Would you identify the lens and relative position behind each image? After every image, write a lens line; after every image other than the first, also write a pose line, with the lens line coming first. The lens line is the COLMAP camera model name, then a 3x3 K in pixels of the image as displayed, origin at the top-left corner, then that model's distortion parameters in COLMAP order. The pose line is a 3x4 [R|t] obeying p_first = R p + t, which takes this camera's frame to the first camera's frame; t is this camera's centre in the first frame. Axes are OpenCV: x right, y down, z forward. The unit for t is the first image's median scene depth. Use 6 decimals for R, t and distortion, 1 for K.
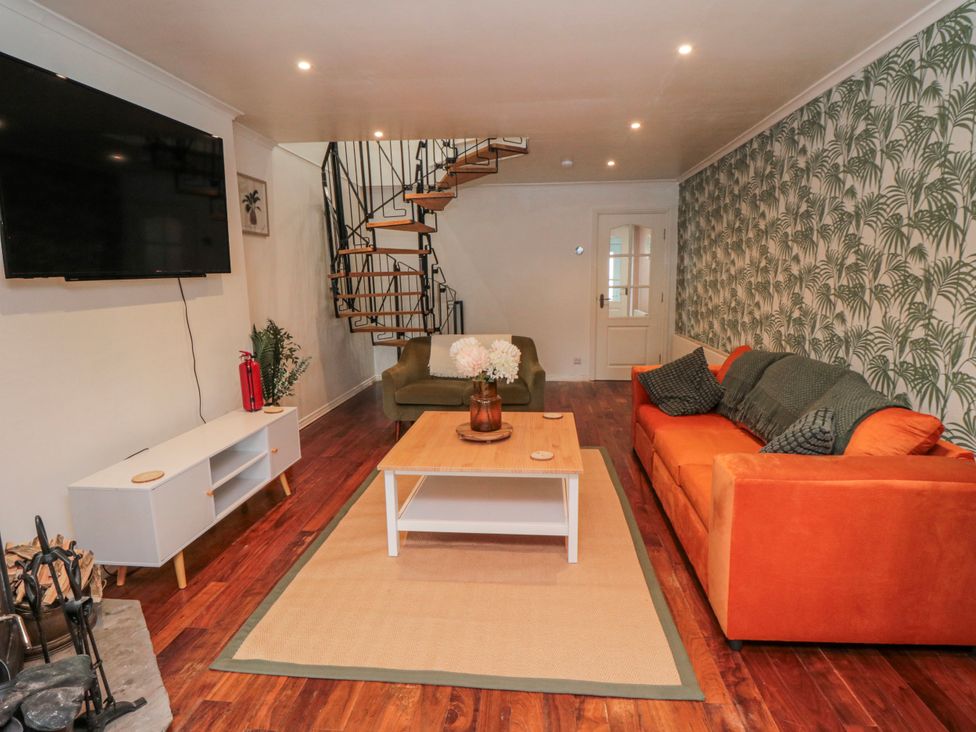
lens RADIAL K [[509.1, 0, 502.3], [0, 509.1, 359.1], [0, 0, 1]] dist [0.000279, -0.012204]
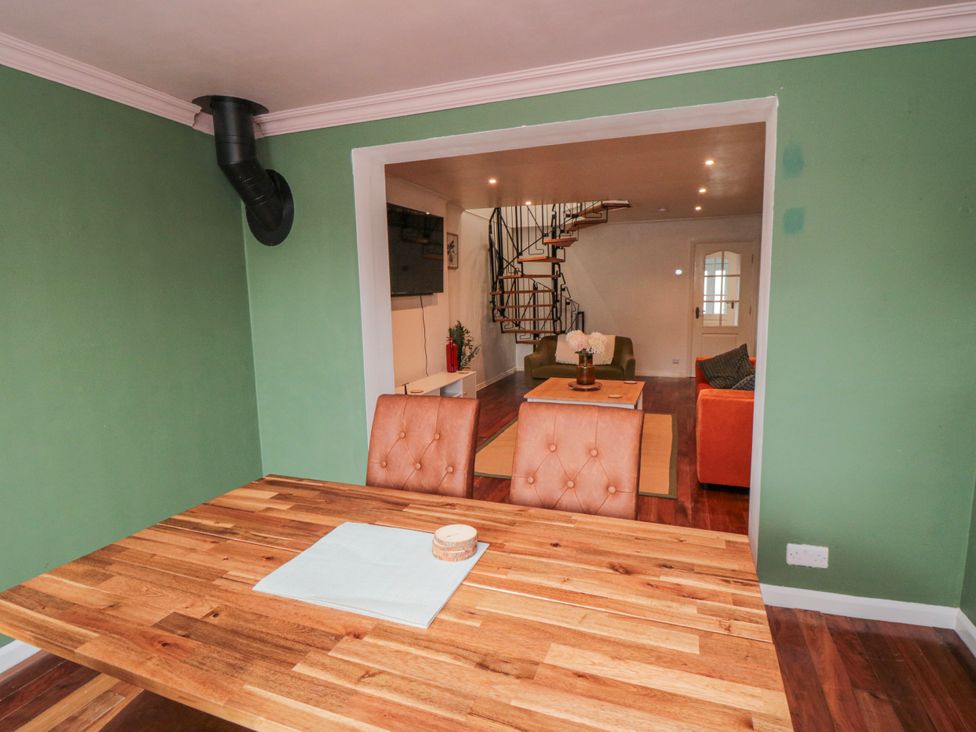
lens RADIAL K [[509.1, 0, 502.3], [0, 509.1, 359.1], [0, 0, 1]] dist [0.000279, -0.012204]
pose [[0.966729, 0.032451, -0.253736, 0.076373], [-0.039266, 0.998990, -0.021837, 0.061007], [0.252771, 0.031074, 0.967027, -0.431765]]
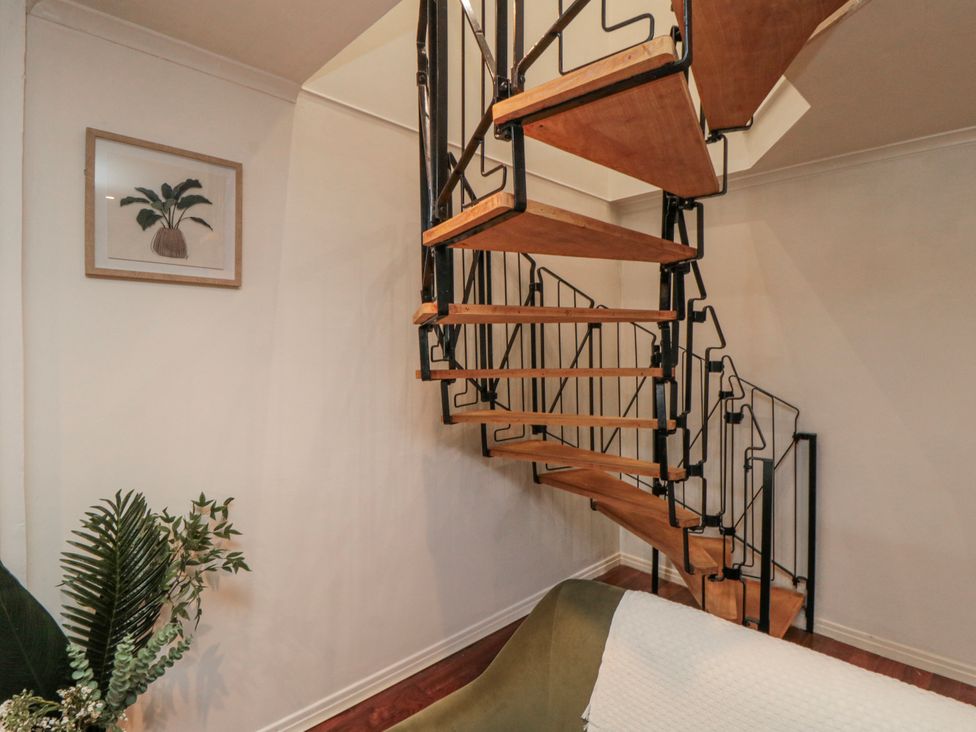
lens RADIAL K [[505.1, 0, 512.4], [0, 505.1, 360.9], [0, 0, 1]] dist [-0.003323, -0.000619]
pose [[0.757097, 0.032901, -0.652473, -0.001521], [-0.119540, 0.988846, -0.088846, -0.147919], [0.642272, 0.145262, 0.752586, 0.733464]]
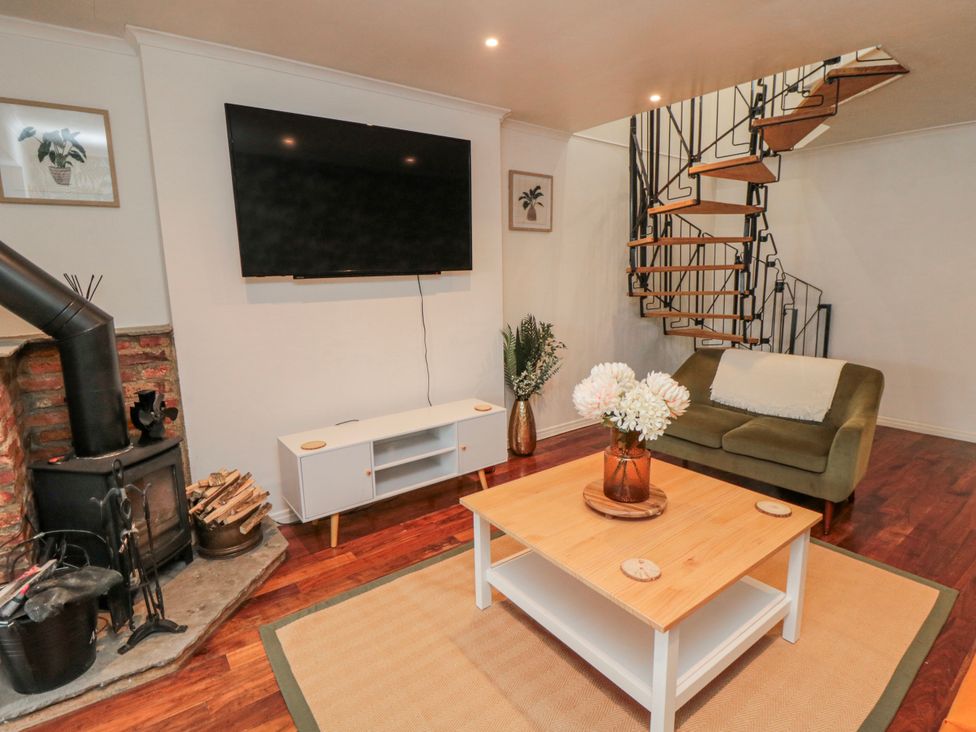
lens RADIAL K [[509.1, 0, 502.3], [0, 509.1, 359.1], [0, 0, 1]] dist [0.000279, -0.012204]
pose [[0.668346, 0.126092, -0.733085, 0.204221], [-0.113855, 0.991256, 0.066698, -0.044780], [0.735085, 0.038888, 0.676859, 0.238097]]
